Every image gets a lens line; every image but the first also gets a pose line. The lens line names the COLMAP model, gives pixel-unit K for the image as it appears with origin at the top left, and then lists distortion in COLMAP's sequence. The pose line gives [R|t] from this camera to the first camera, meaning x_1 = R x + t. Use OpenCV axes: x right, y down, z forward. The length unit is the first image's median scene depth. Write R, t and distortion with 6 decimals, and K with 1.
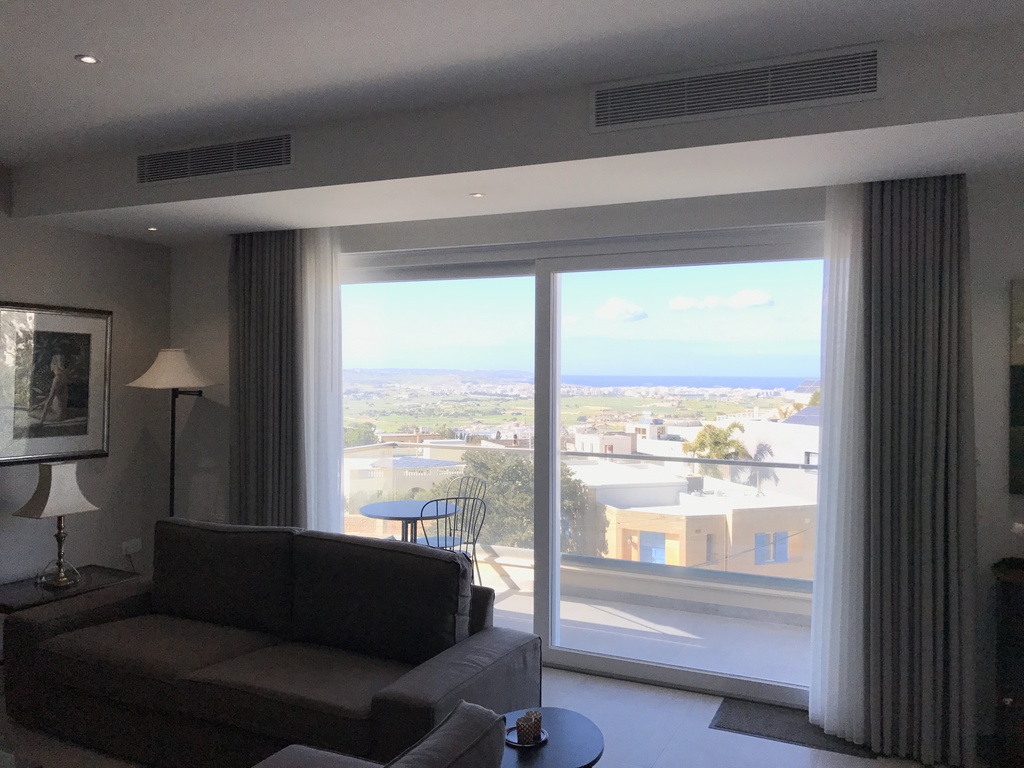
lens RADIAL K [[840.9, 0, 512.0], [0, 840.9, 384.0], [0, 0, 1]] dist [0.010859, 0.004073]
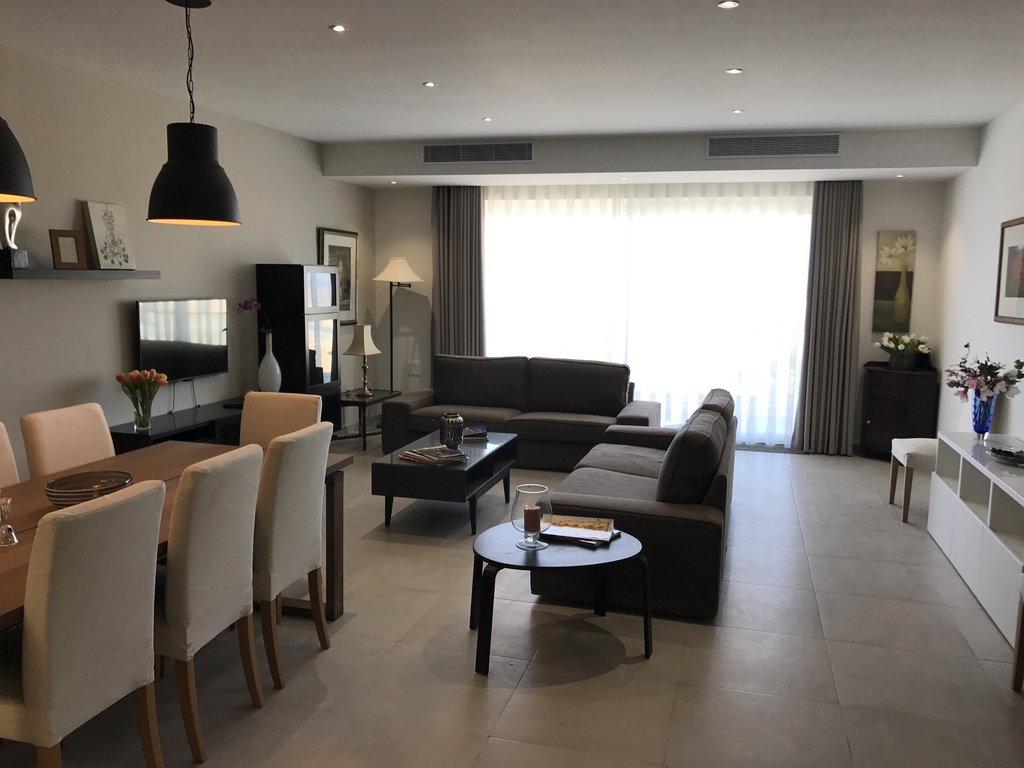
lens RADIAL K [[840.9, 0, 512.0], [0, 840.9, 384.0], [0, 0, 1]] dist [0.010859, 0.004073]
pose [[0.982895, -0.017777, 0.183304, -0.592373], [-0.003722, 0.993209, 0.116284, 0.013722], [-0.184127, -0.114977, 0.976154, -0.786197]]
